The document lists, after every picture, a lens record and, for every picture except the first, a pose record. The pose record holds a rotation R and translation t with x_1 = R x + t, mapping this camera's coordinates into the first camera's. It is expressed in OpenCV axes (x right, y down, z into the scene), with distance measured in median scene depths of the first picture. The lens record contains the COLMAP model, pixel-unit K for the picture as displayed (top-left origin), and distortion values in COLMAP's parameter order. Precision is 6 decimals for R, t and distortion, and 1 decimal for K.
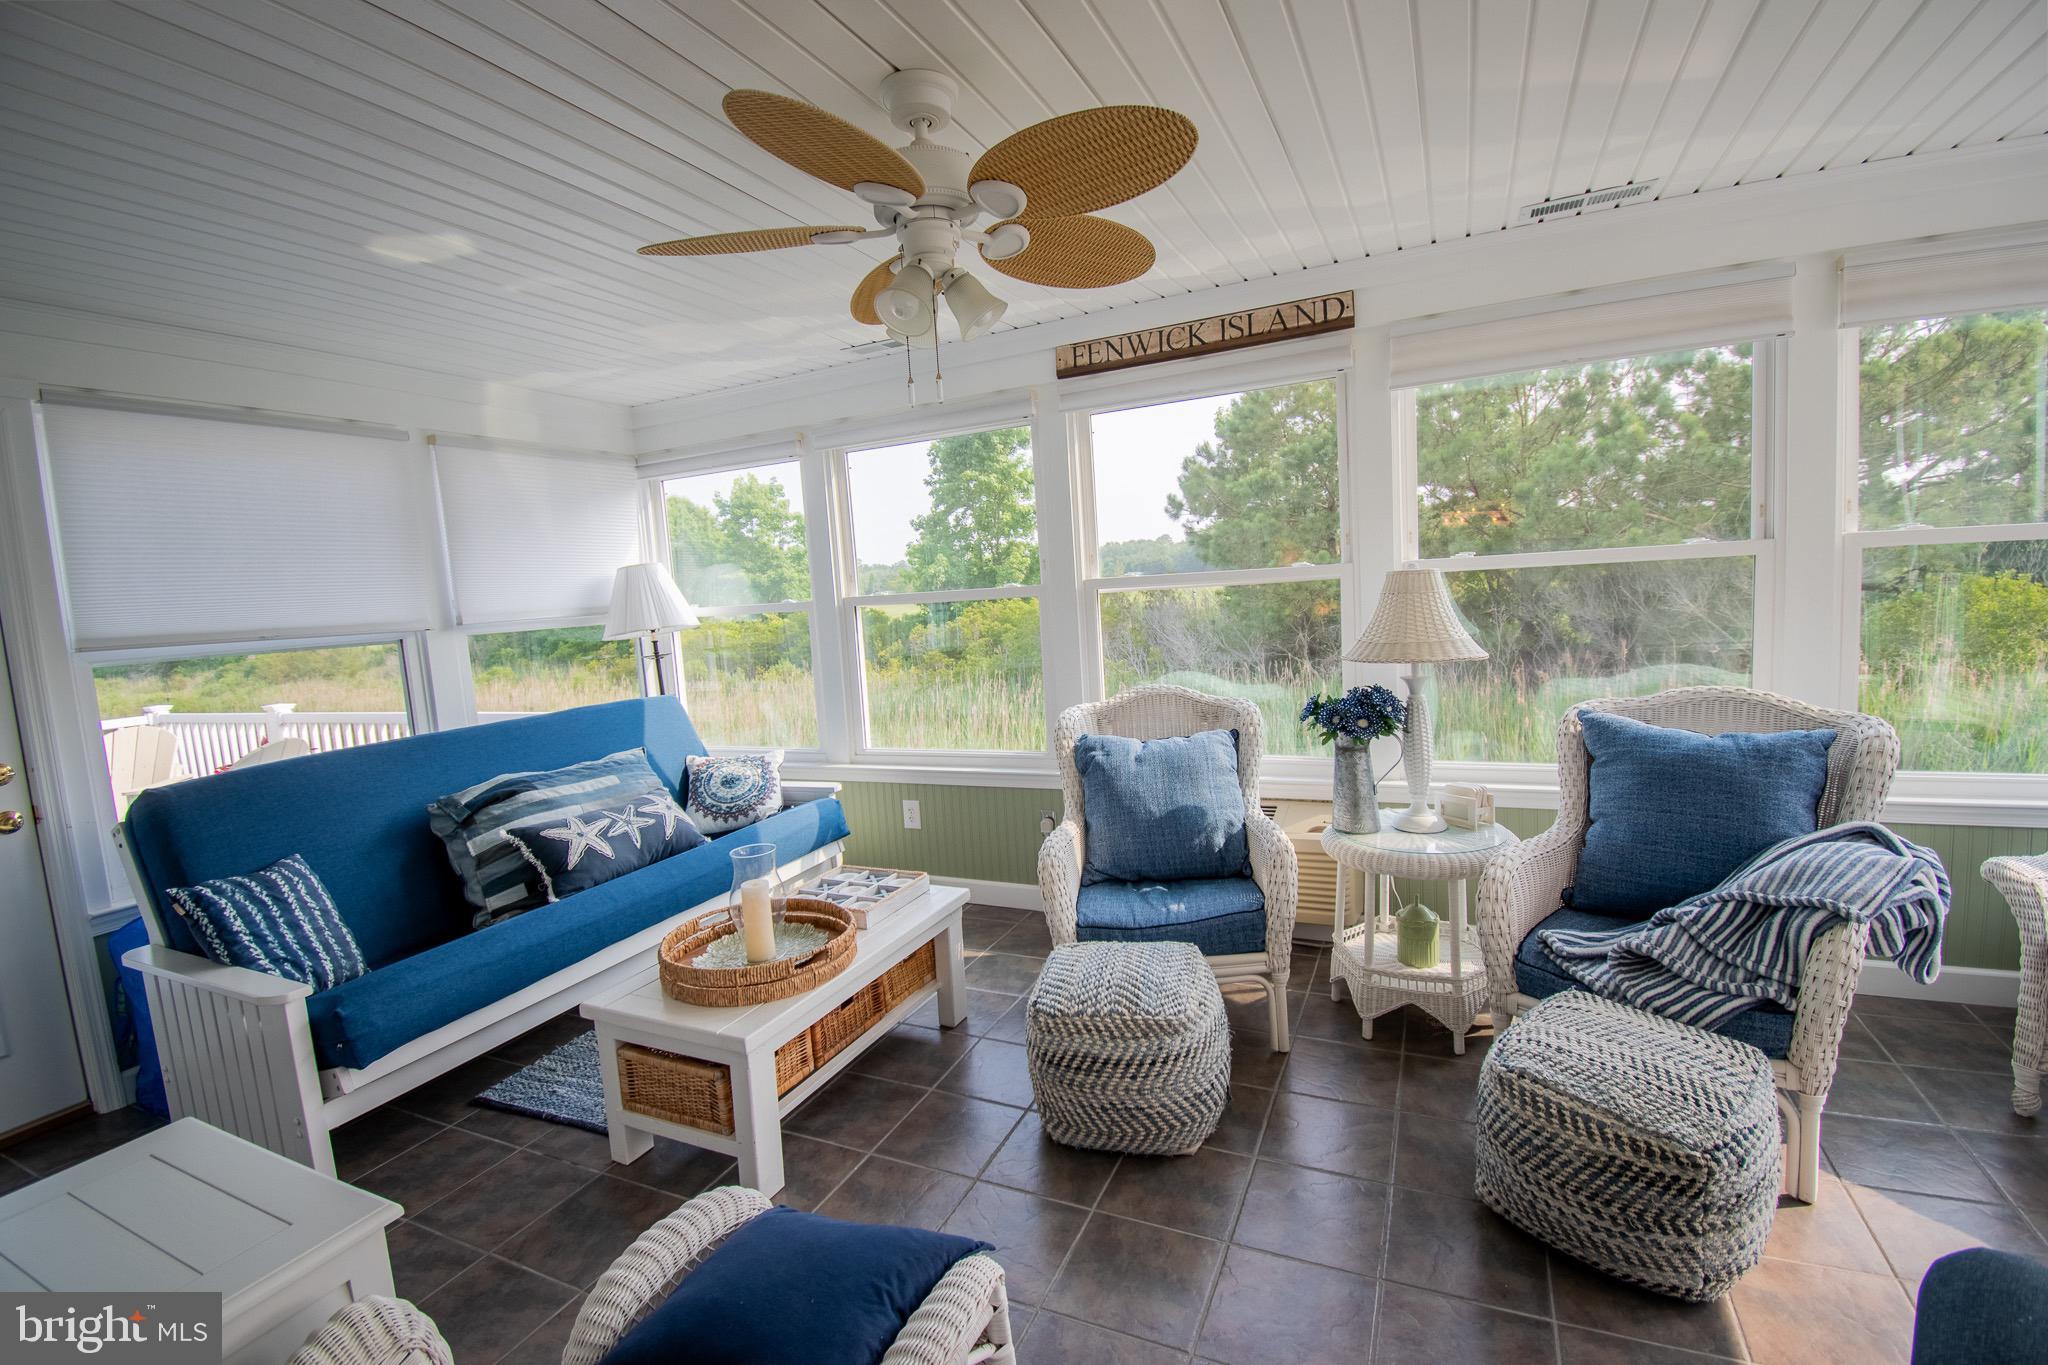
lens RADIAL K [[902.2, 0, 1031.3], [0, 902.2, 681.2], [0, 0, 1]] dist [0.014720, -0.022306]
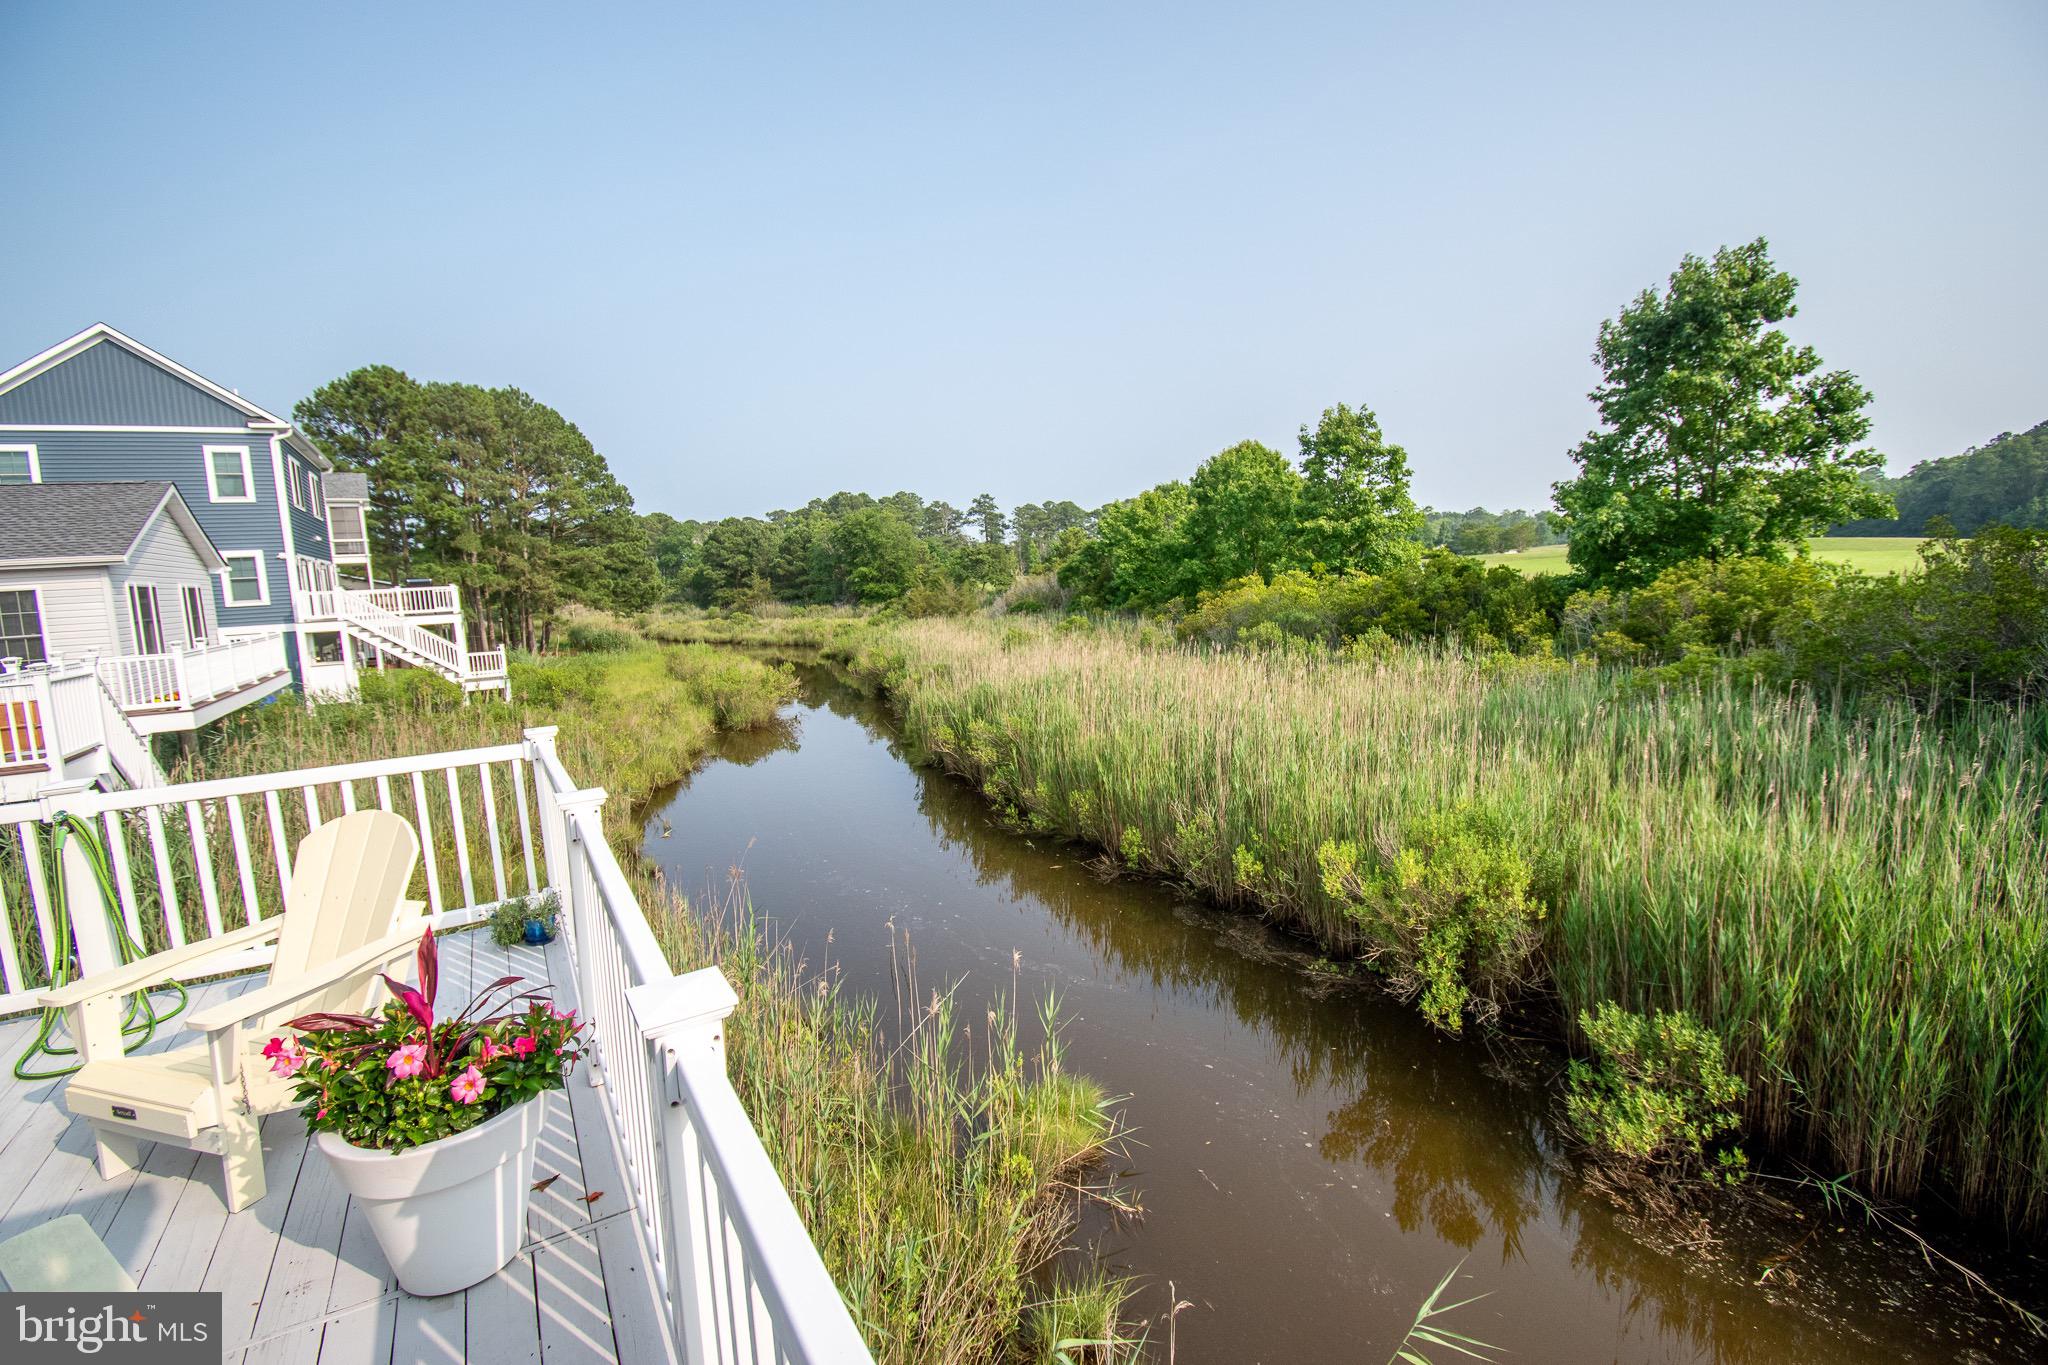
lens RADIAL K [[902.2, 0, 1032.7], [0, 902.2, 677.1], [0, 0, 1]] dist [0.014720, -0.022306]
pose [[0.831361, 0.086781, -0.548916, -0.762685], [-0.059235, 0.995943, 0.067741, -0.153683], [0.552567, -0.023802, 0.833128, 1.461136]]
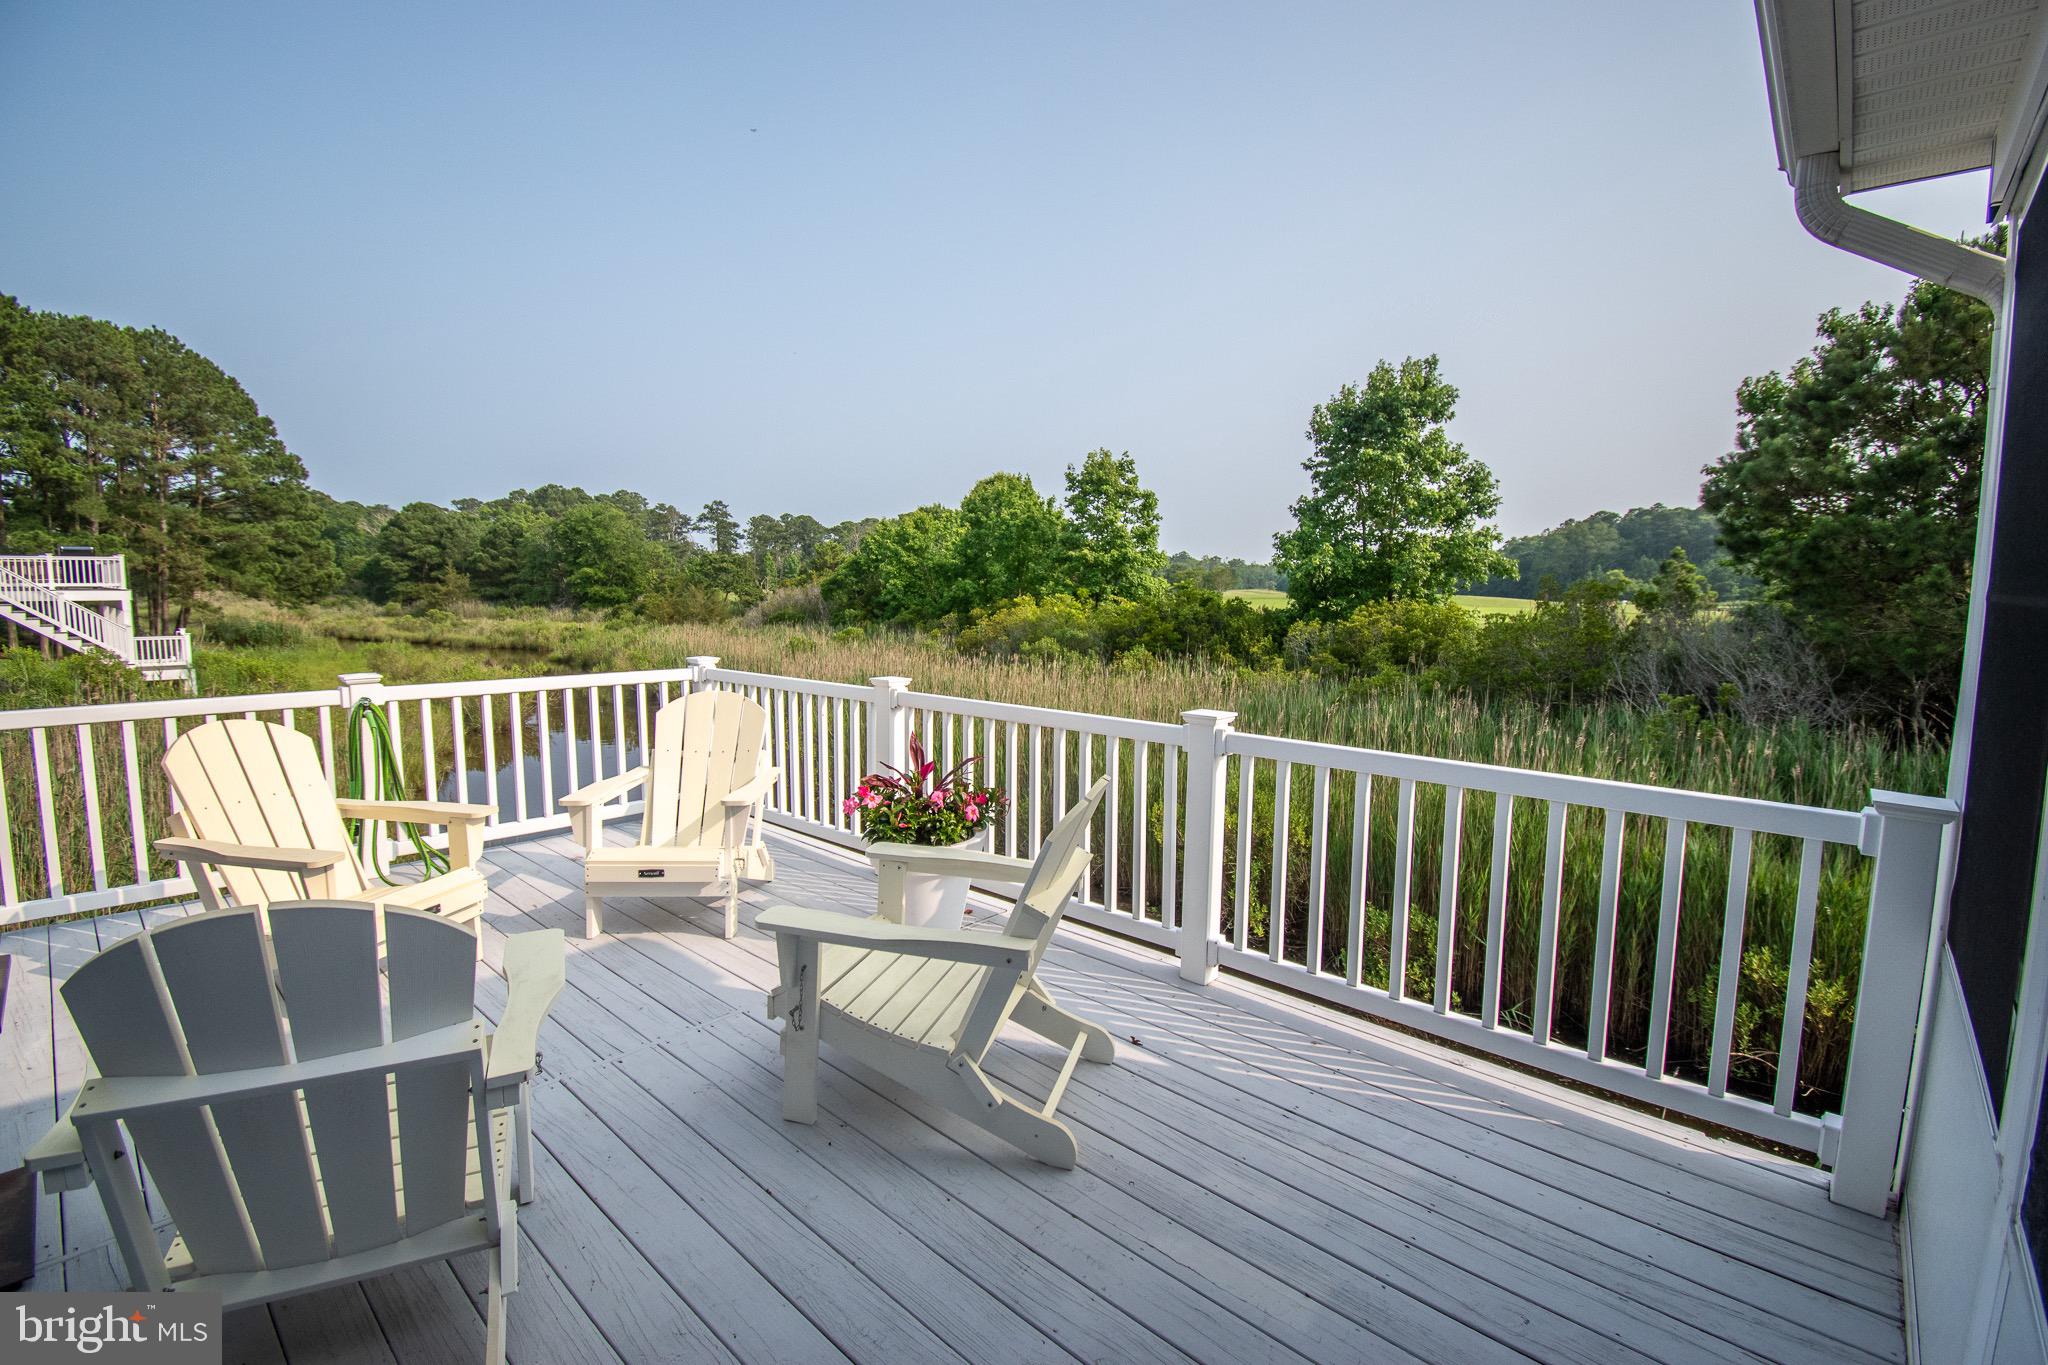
lens RADIAL K [[902.2, 0, 1033.1], [0, 902.2, 678.0], [0, 0, 1]] dist [0.014720, -0.022306]
pose [[0.953647, 0.100285, -0.283725, -1.047193], [-0.098260, 0.994931, 0.021398, 0.002060], [0.284433, 0.007473, 0.958667, 0.730871]]
